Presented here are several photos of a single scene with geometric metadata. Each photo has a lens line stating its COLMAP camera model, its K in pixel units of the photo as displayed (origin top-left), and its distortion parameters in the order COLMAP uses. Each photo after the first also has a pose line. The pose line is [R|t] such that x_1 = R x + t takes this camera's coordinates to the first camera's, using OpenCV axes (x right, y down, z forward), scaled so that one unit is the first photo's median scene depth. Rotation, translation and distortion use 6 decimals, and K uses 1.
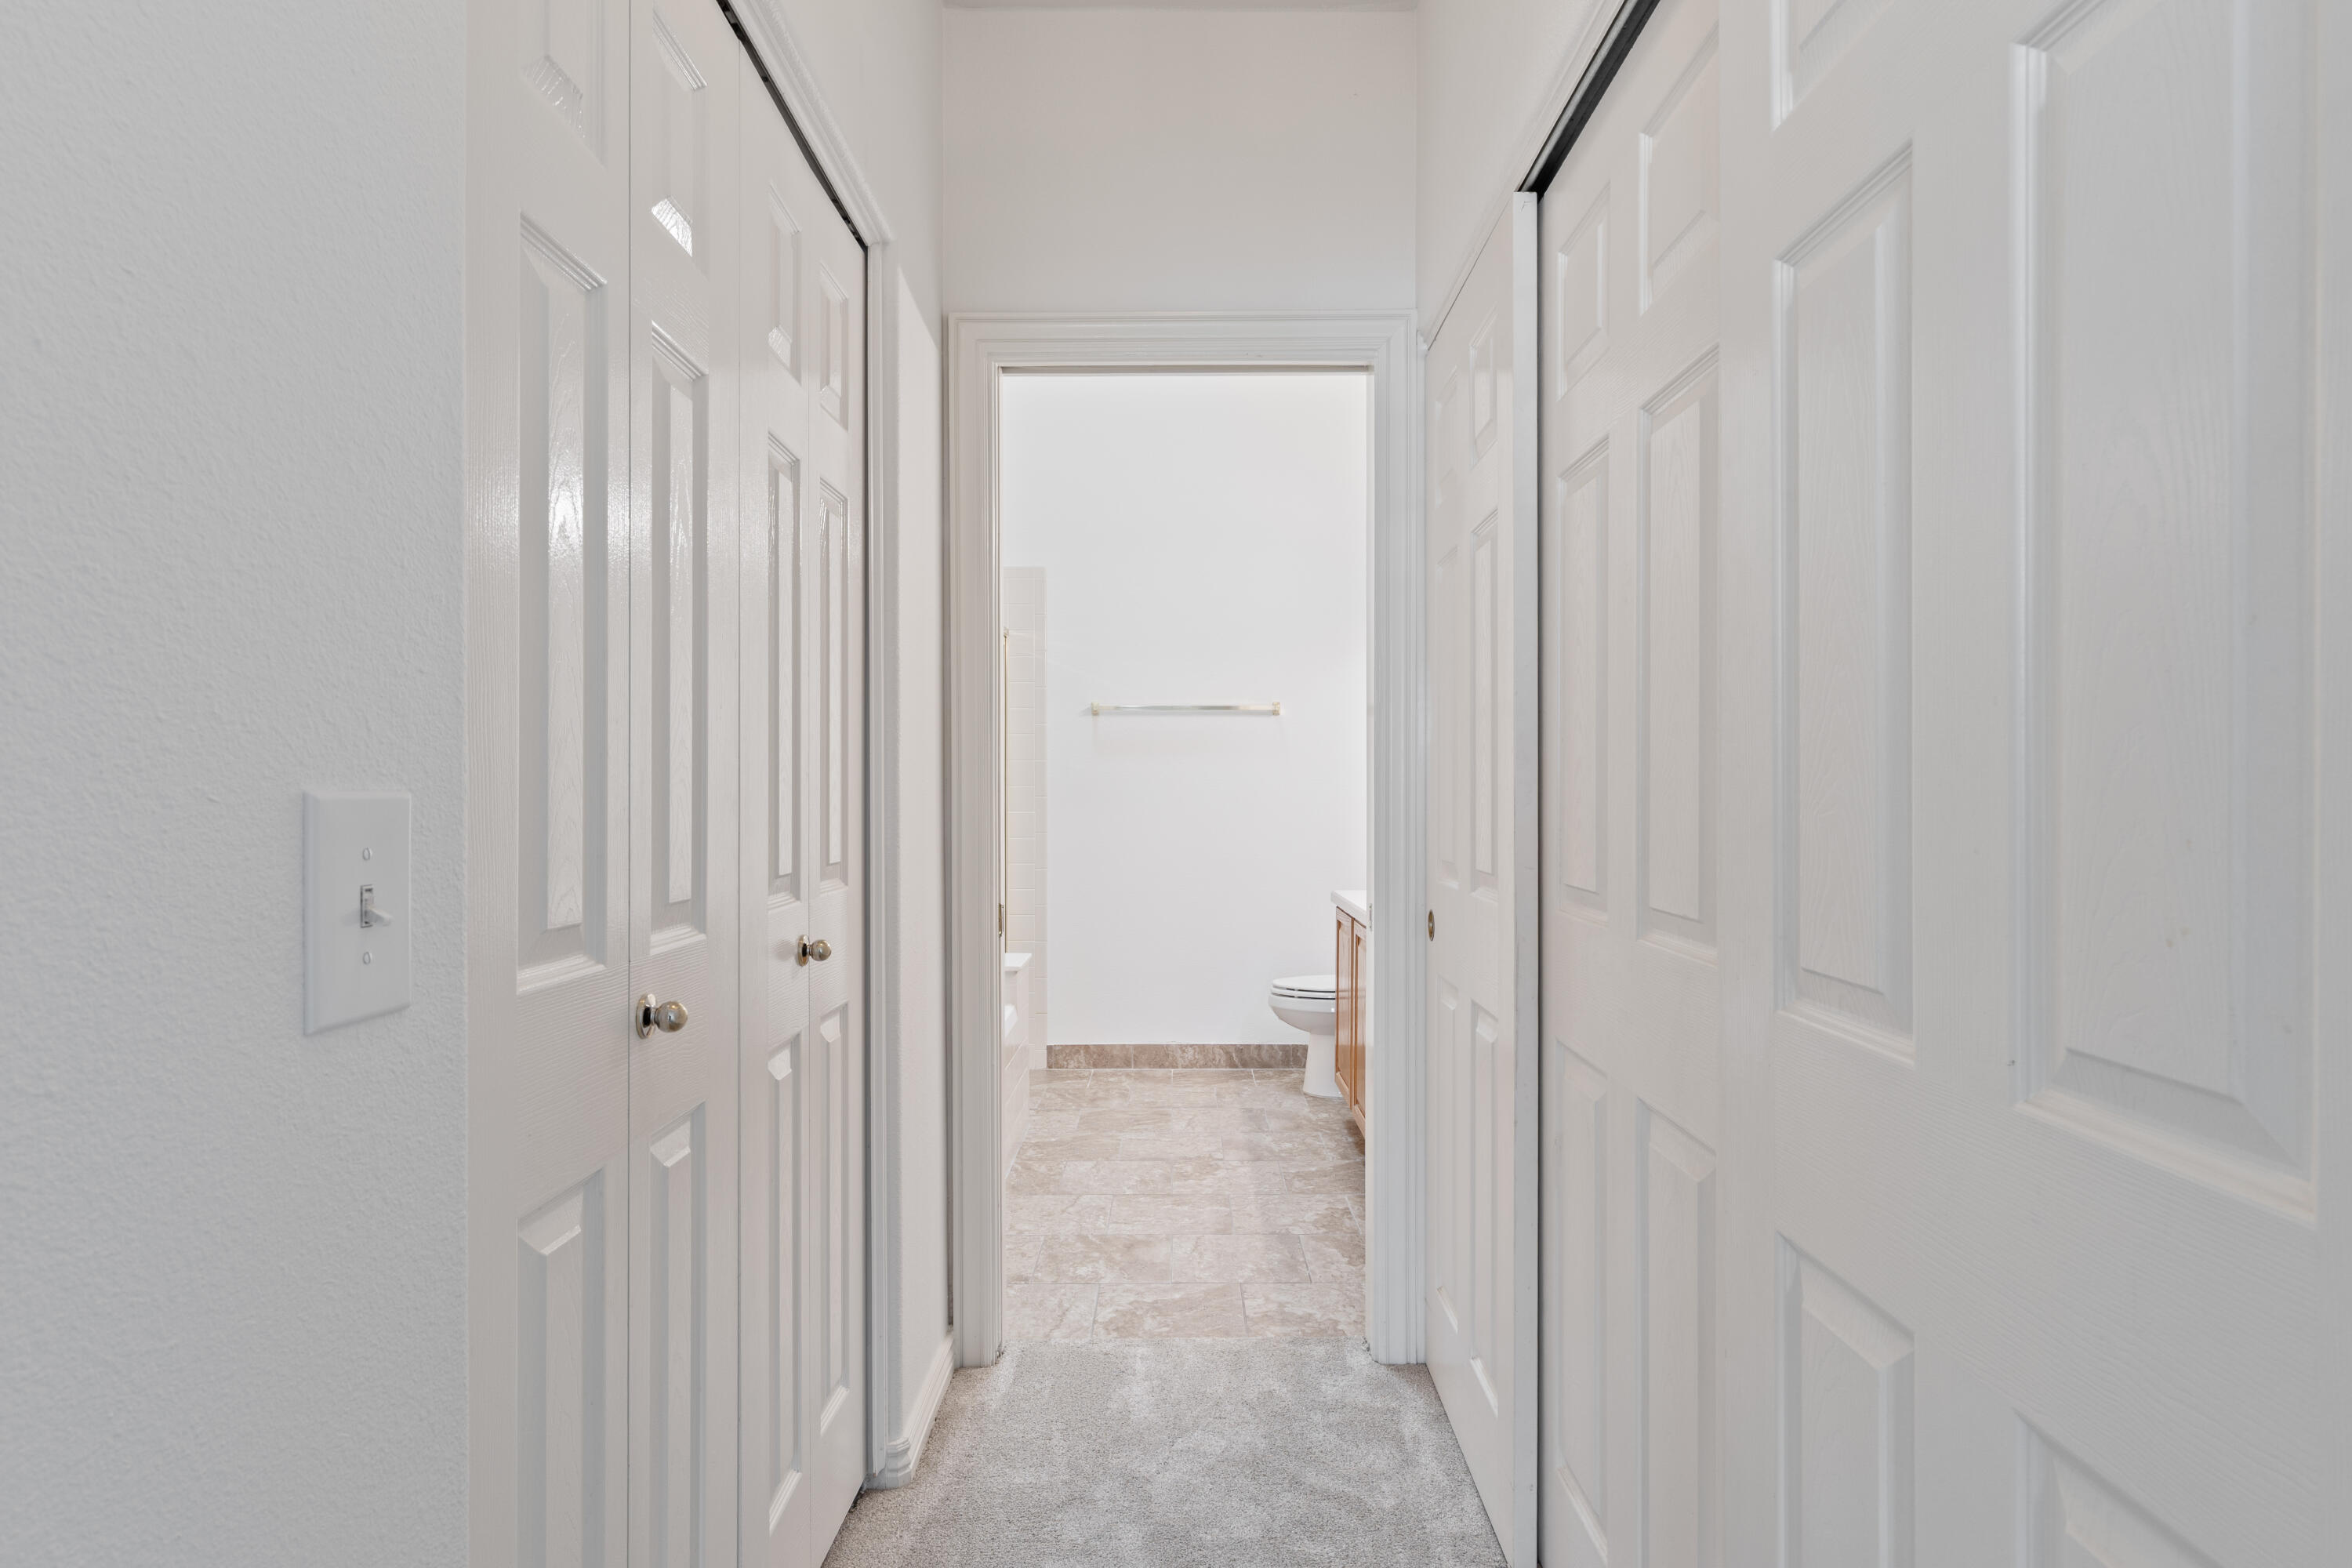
lens RADIAL K [[1285.8, 0, 1182.1], [0, 1285.8, 789.5], [0, 0, 1]] dist [0.002529, 0.000153]
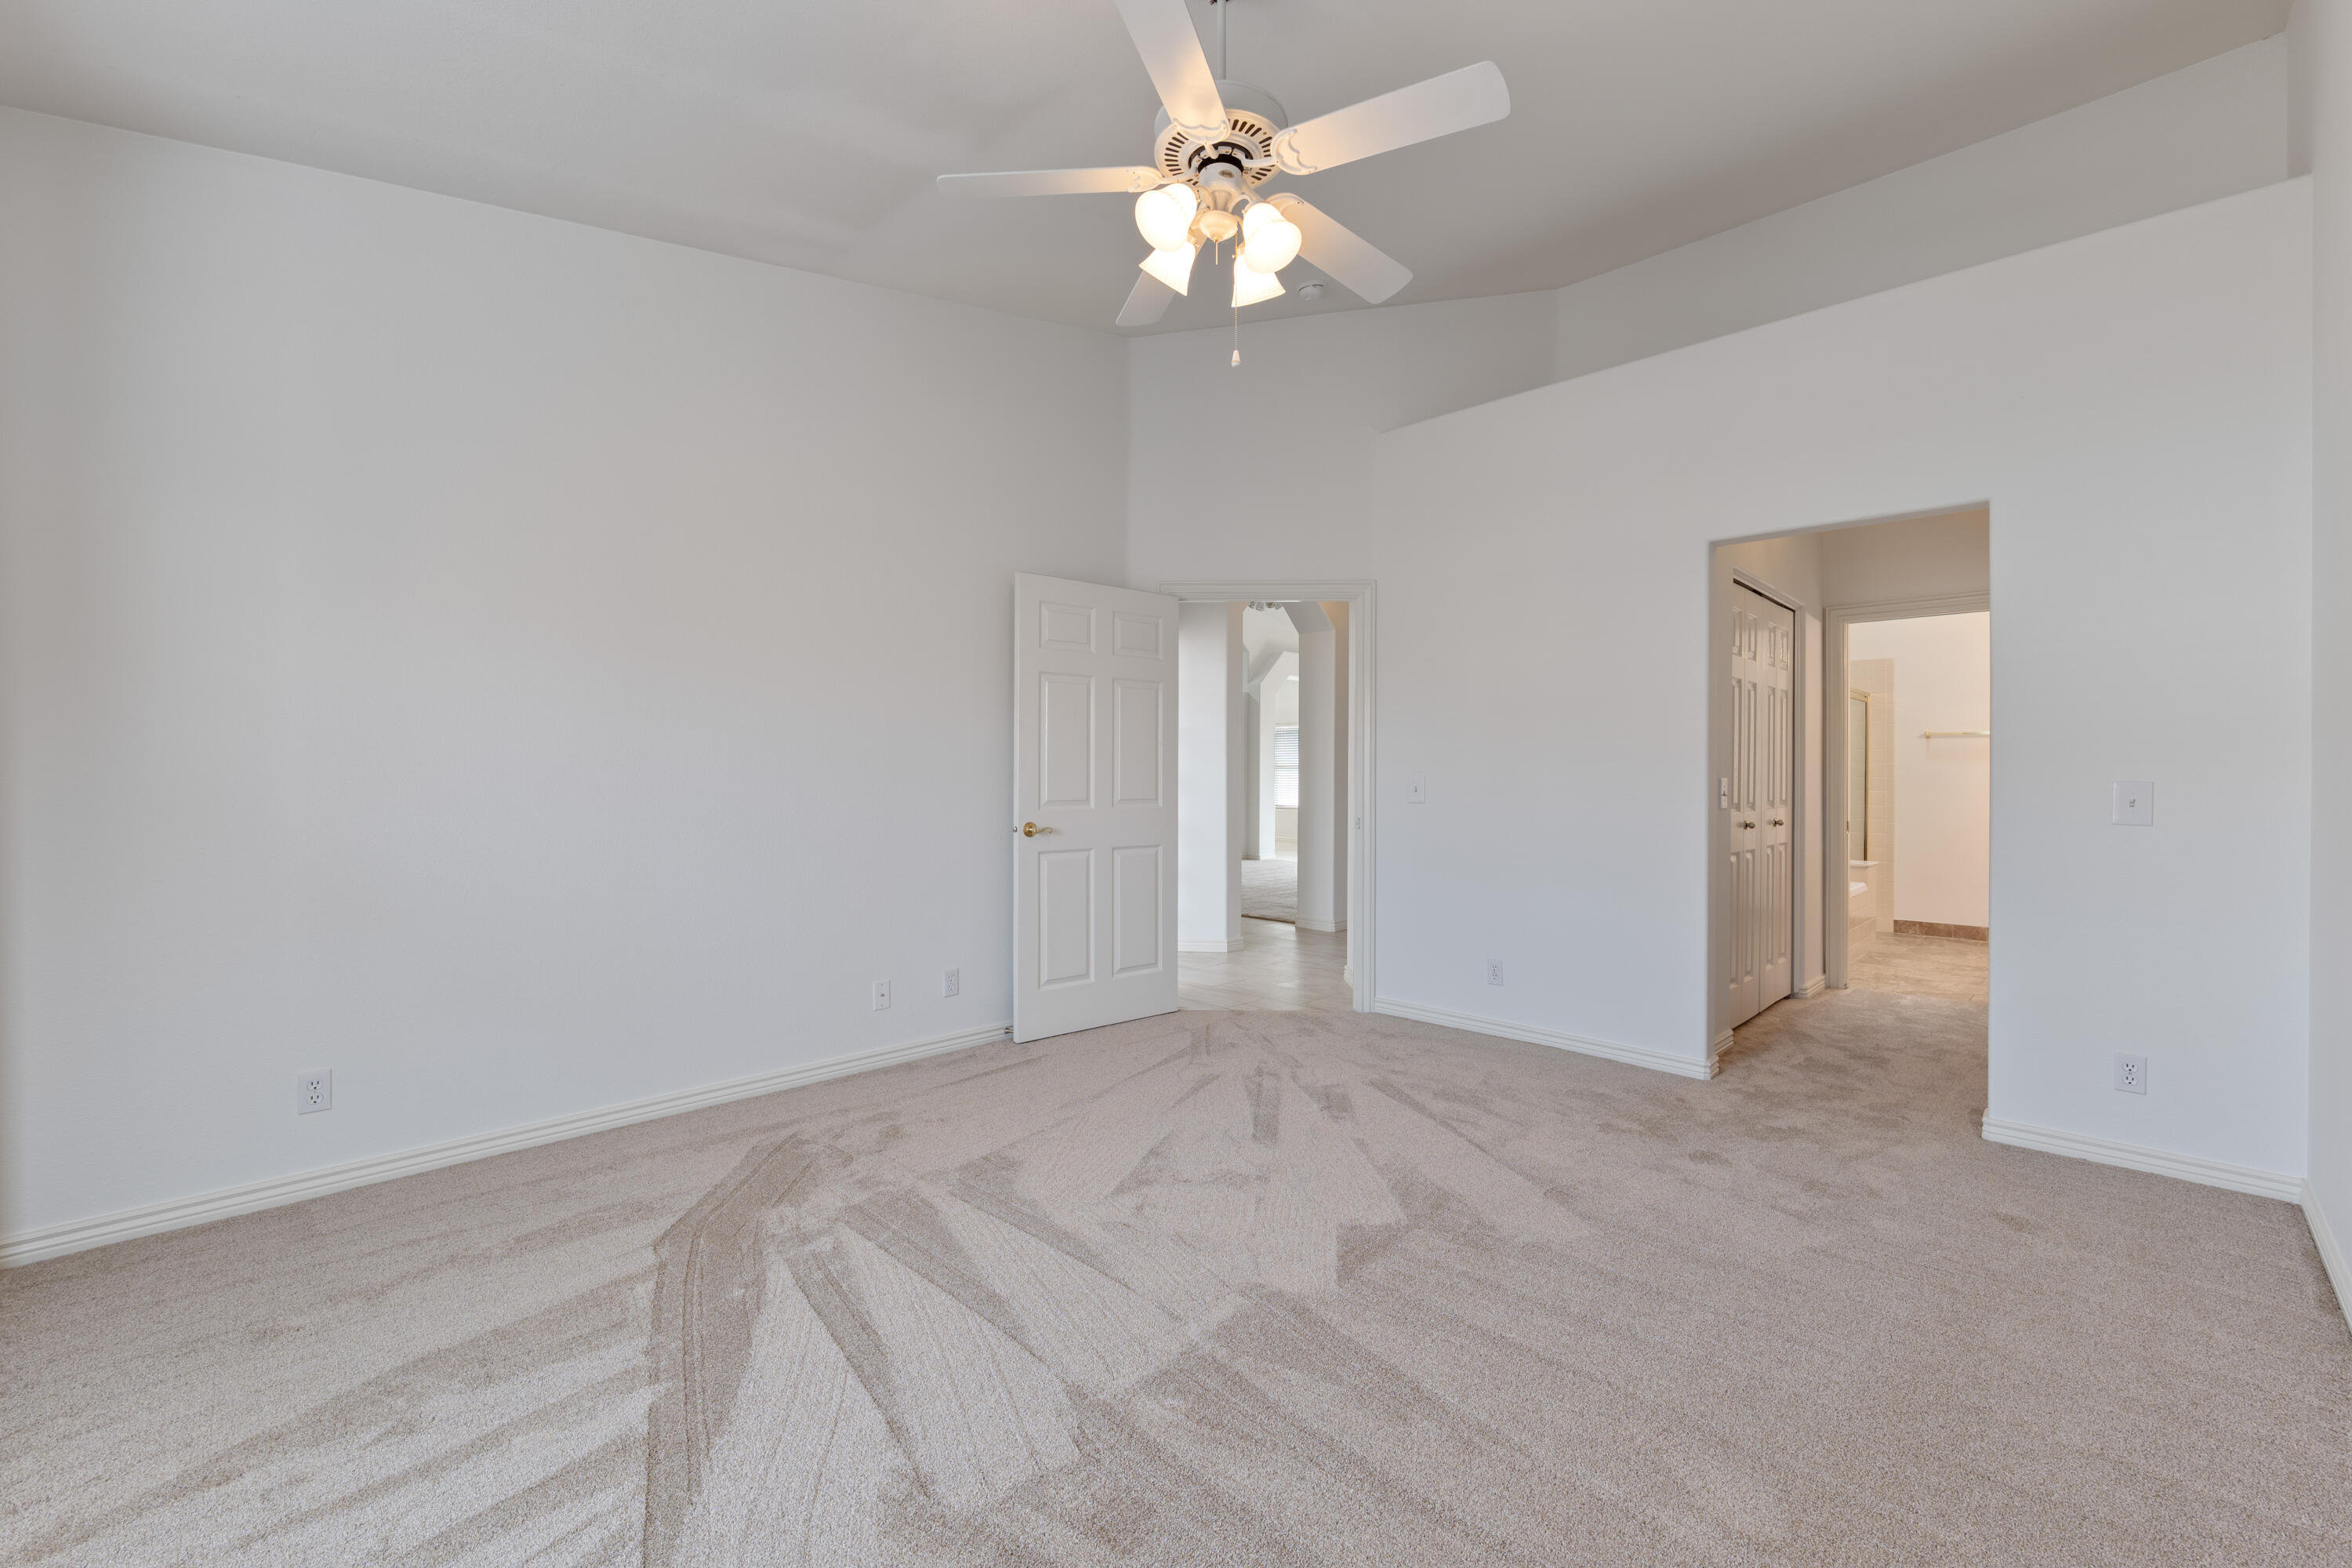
lens RADIAL K [[970.2, 0, 1167.8], [0, 970.2, 781.0], [0, 0, 1]] dist [-0.011004, 0.001069]
pose [[0.702410, 0.002161, -0.711769, 0.148969], [-0.001131, 0.999998, 0.001920, 0.000392], [0.711771, -0.000544, 0.702411, -0.714436]]
